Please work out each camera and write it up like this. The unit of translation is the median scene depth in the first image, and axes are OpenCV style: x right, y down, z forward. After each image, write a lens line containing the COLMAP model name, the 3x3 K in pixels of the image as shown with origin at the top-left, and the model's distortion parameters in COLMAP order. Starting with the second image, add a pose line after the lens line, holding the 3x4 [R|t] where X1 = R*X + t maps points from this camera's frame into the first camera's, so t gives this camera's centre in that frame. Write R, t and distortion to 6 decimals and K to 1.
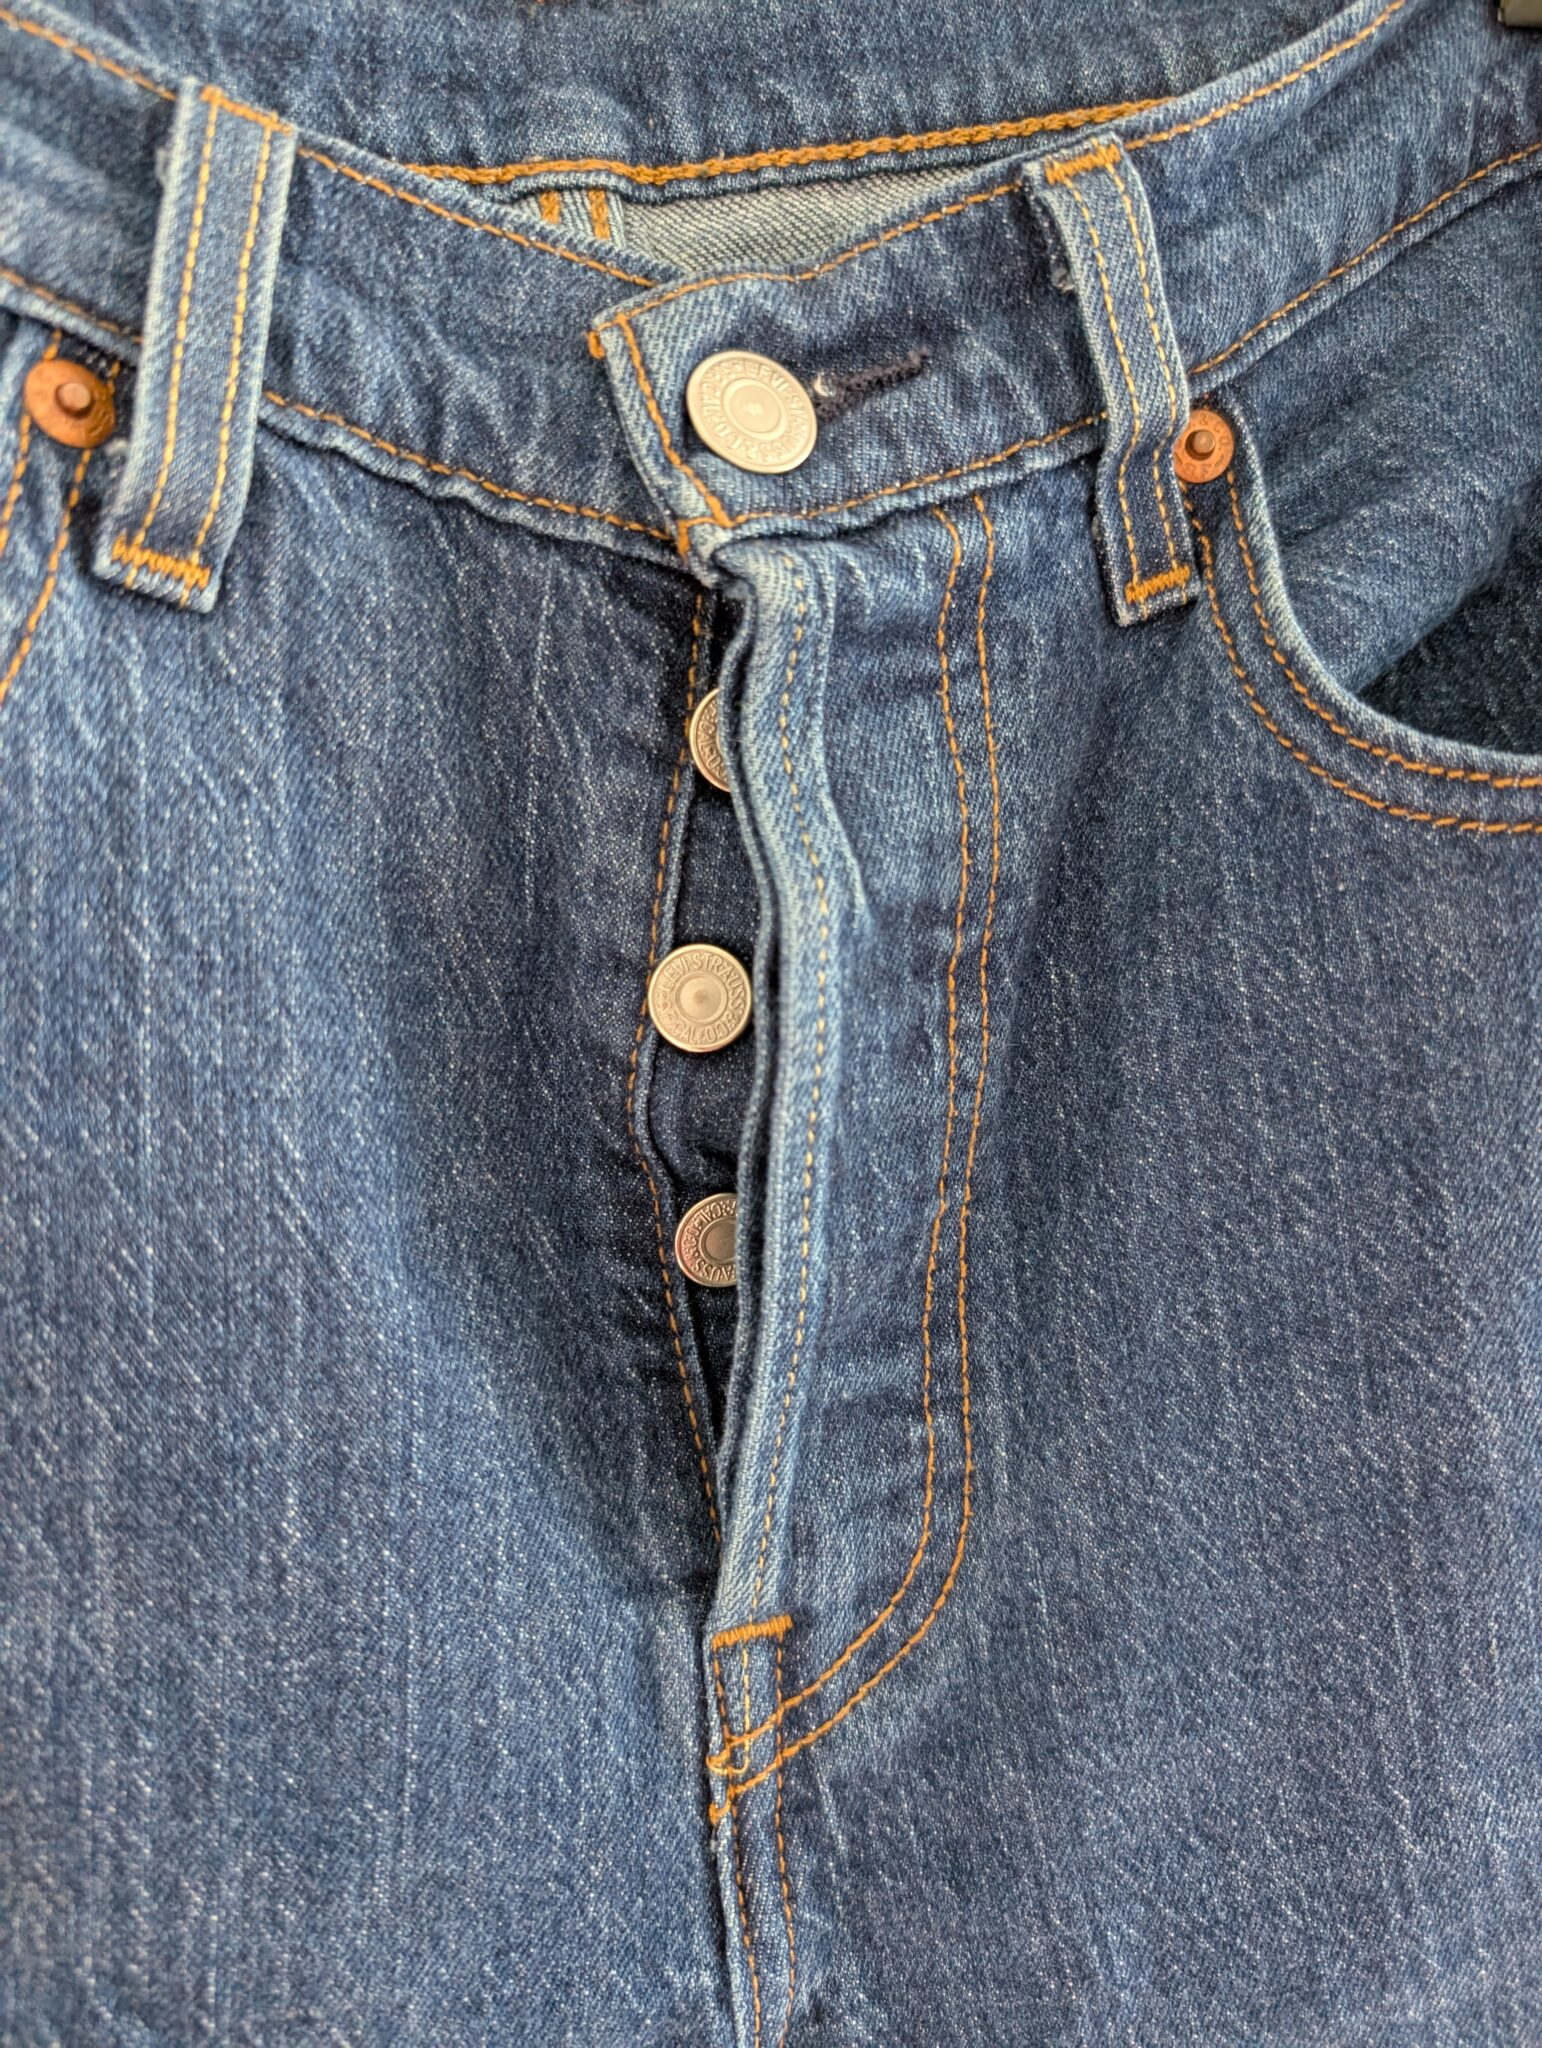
lens RADIAL K [[1432.4, 0, 774.7], [0, 1432.4, 1025.4], [0, 0, 1]] dist [-0.016028, 0.023301]
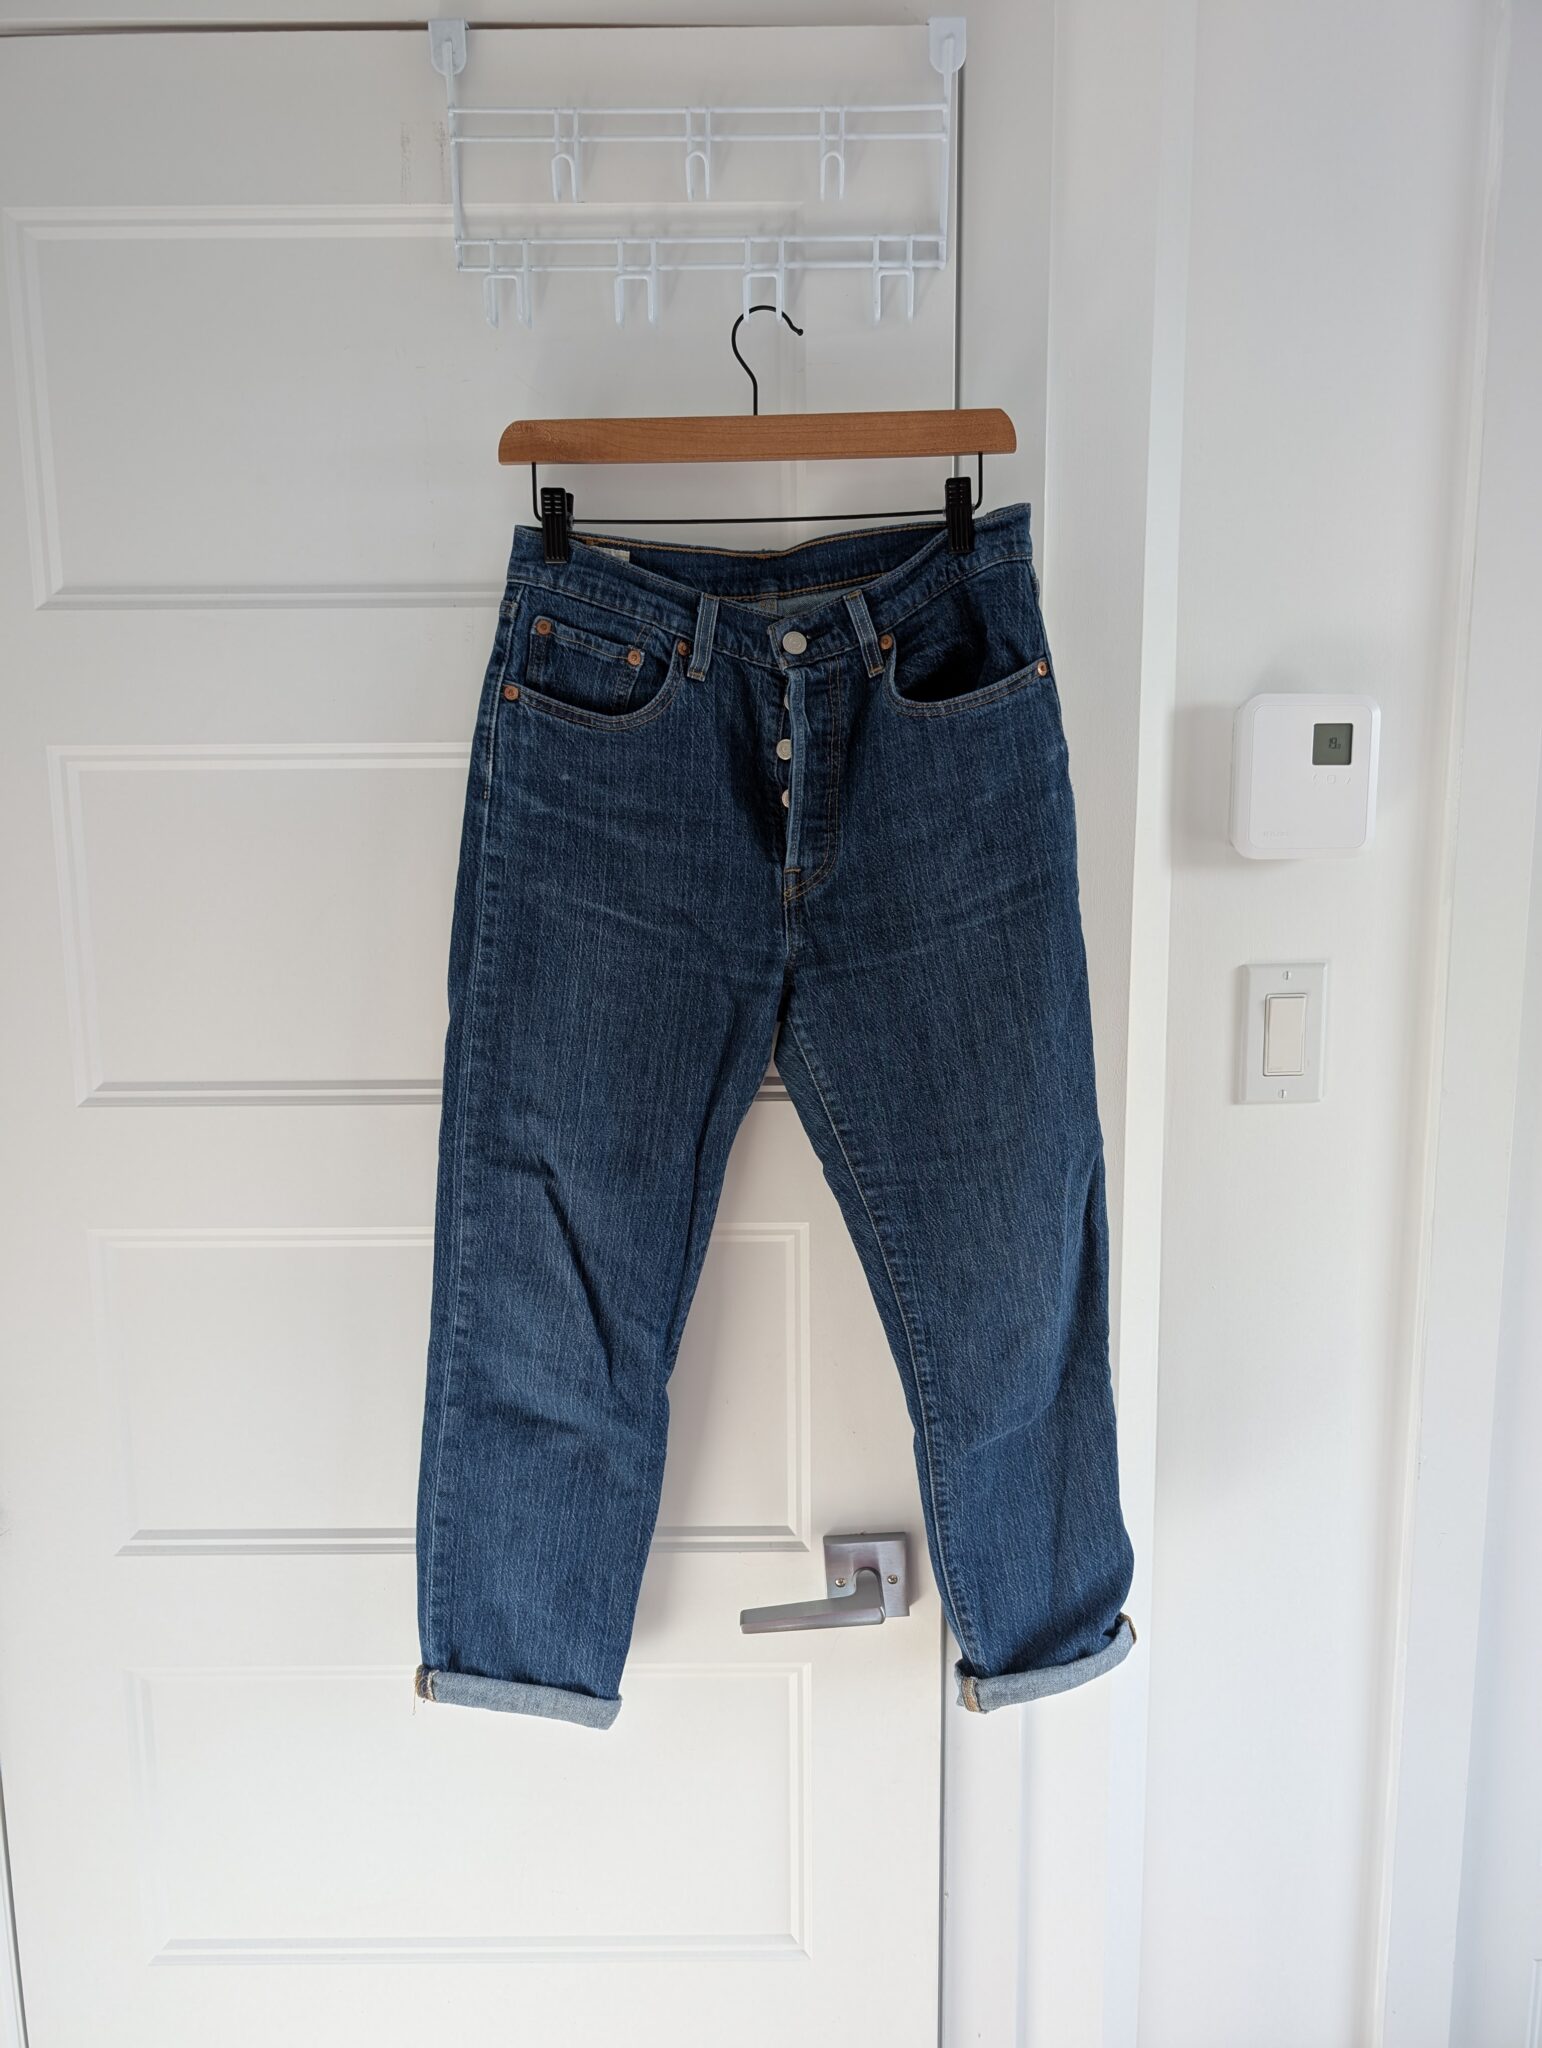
lens RADIAL K [[1432.4, 0, 801.8], [0, 1432.4, 1064.6], [0, 0, 1]] dist [-0.016028, 0.023301]
pose [[0.968108, 0.050299, -0.245431, 1.437864], [-0.033039, 0.996715, 0.073943, 0.787211], [0.248344, -0.063476, 0.966590, -4.422964]]
